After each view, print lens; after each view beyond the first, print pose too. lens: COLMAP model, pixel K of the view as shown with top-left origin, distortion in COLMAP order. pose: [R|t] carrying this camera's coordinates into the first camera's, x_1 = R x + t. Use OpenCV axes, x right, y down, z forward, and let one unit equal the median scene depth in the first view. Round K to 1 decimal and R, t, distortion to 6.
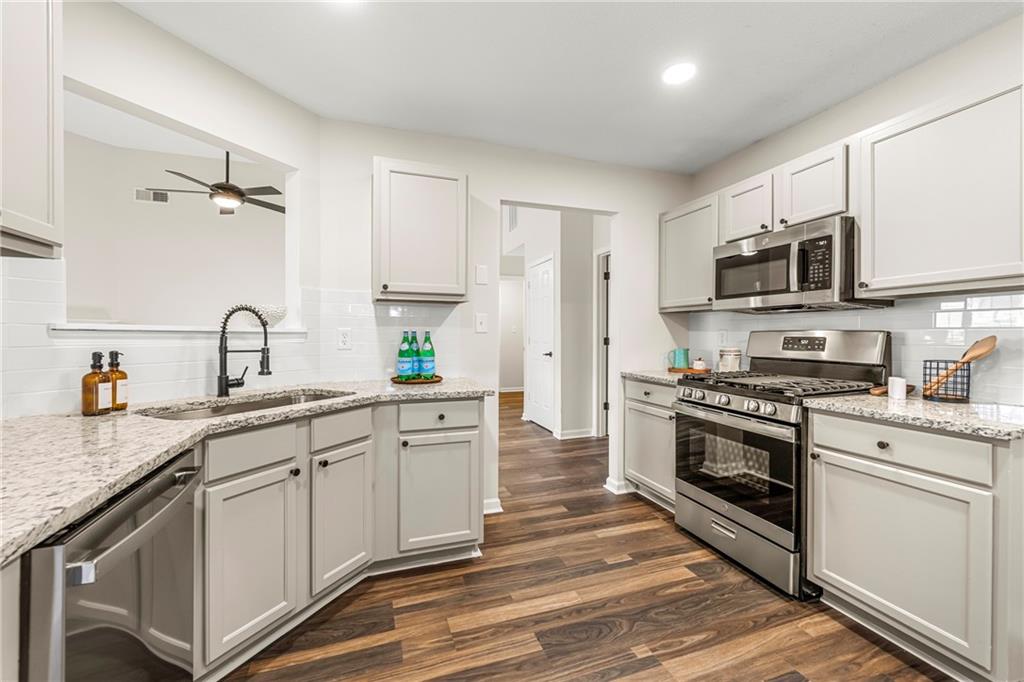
lens RADIAL K [[419.1, 0, 516.6], [0, 419.1, 337.2], [0, 0, 1]] dist [-0.000191, -0.000054]
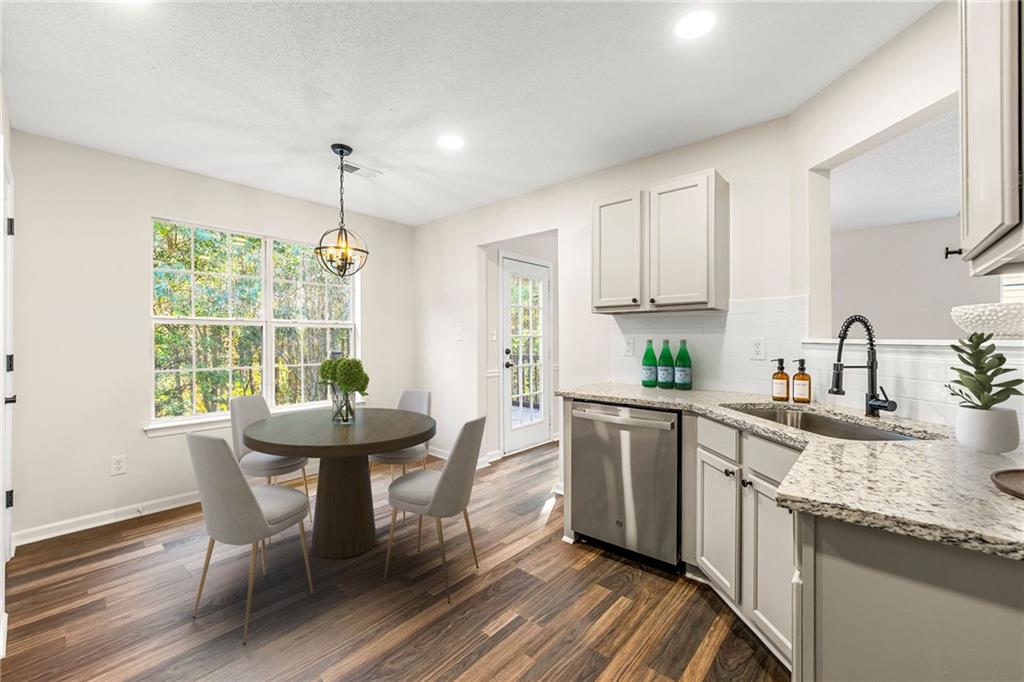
lens RADIAL K [[419.1, 0, 514.1], [0, 419.1, 340.0], [0, 0, 1]] dist [-0.000191, -0.000054]
pose [[-0.872764, -0.003003, -0.488133, 0.412314], [-0.005892, 0.999973, 0.004382, -0.022940], [0.488107, 0.006701, -0.872758, 1.385381]]
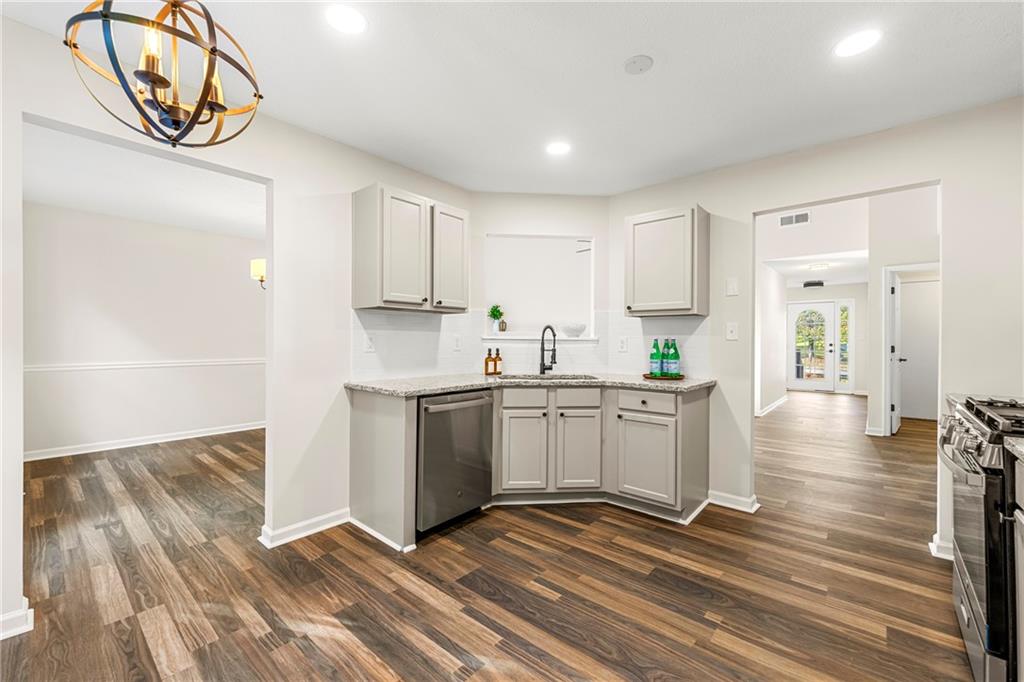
lens RADIAL K [[419.1, 0, 512.8], [0, 419.1, 339.5], [0, 0, 1]] dist [-0.000191, -0.000054]
pose [[0.494657, -0.002546, -0.869084, 0.850478], [-0.008690, 0.999931, -0.007875, 0.001511], [0.869045, 0.011448, 0.494601, -0.045319]]
